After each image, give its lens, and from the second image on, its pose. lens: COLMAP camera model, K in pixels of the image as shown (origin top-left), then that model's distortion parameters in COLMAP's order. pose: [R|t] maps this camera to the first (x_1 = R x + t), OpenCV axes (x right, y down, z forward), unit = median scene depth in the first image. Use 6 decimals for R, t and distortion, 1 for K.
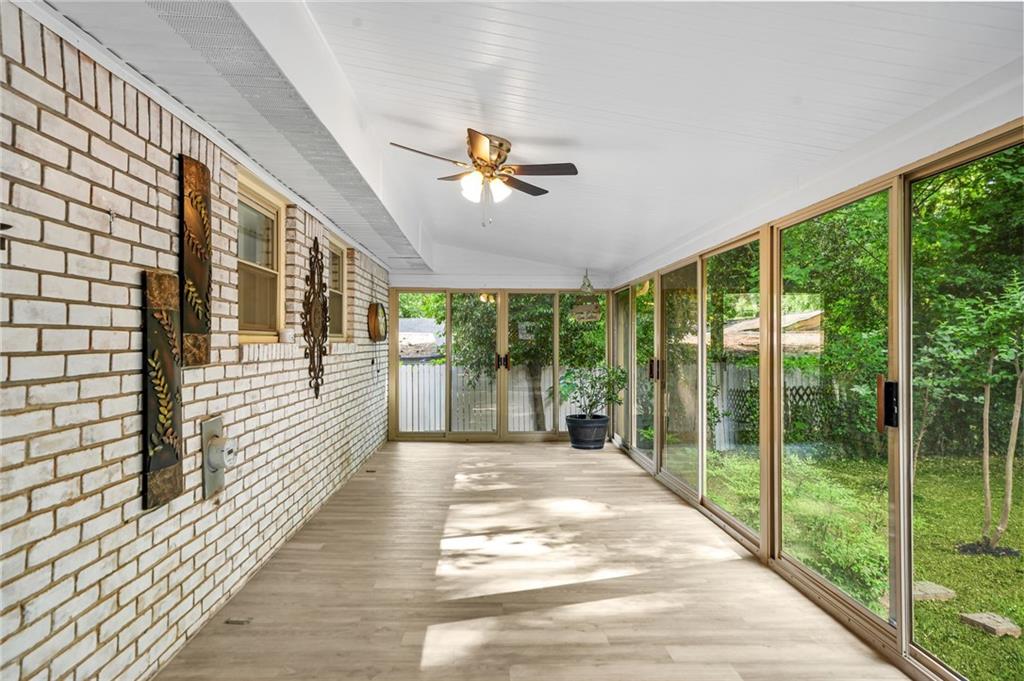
lens RADIAL K [[428.6, 0, 507.1], [0, 428.6, 341.4], [0, 0, 1]] dist [0.000243, 0.000106]
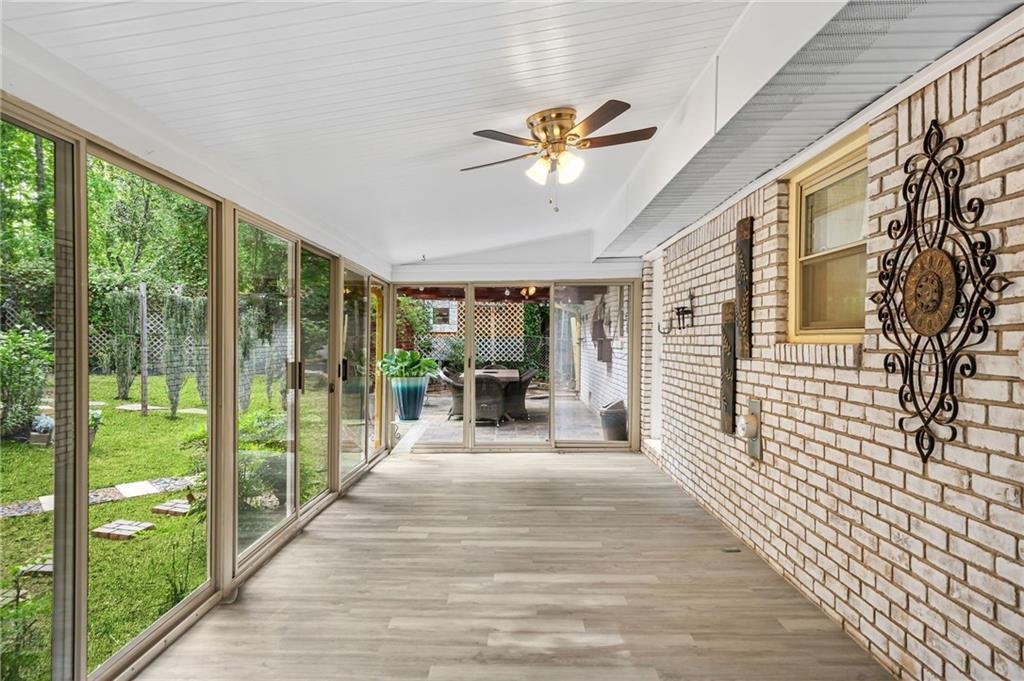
lens RADIAL K [[428.6, 0, 507.1], [0, 428.6, 341.4], [0, 0, 1]] dist [0.000243, 0.000106]
pose [[-0.996768, -0.008496, 0.079878, -0.025574], [-0.008285, 0.999961, 0.002972, 0.002495], [-0.079900, 0.002300, -0.996800, 1.912864]]
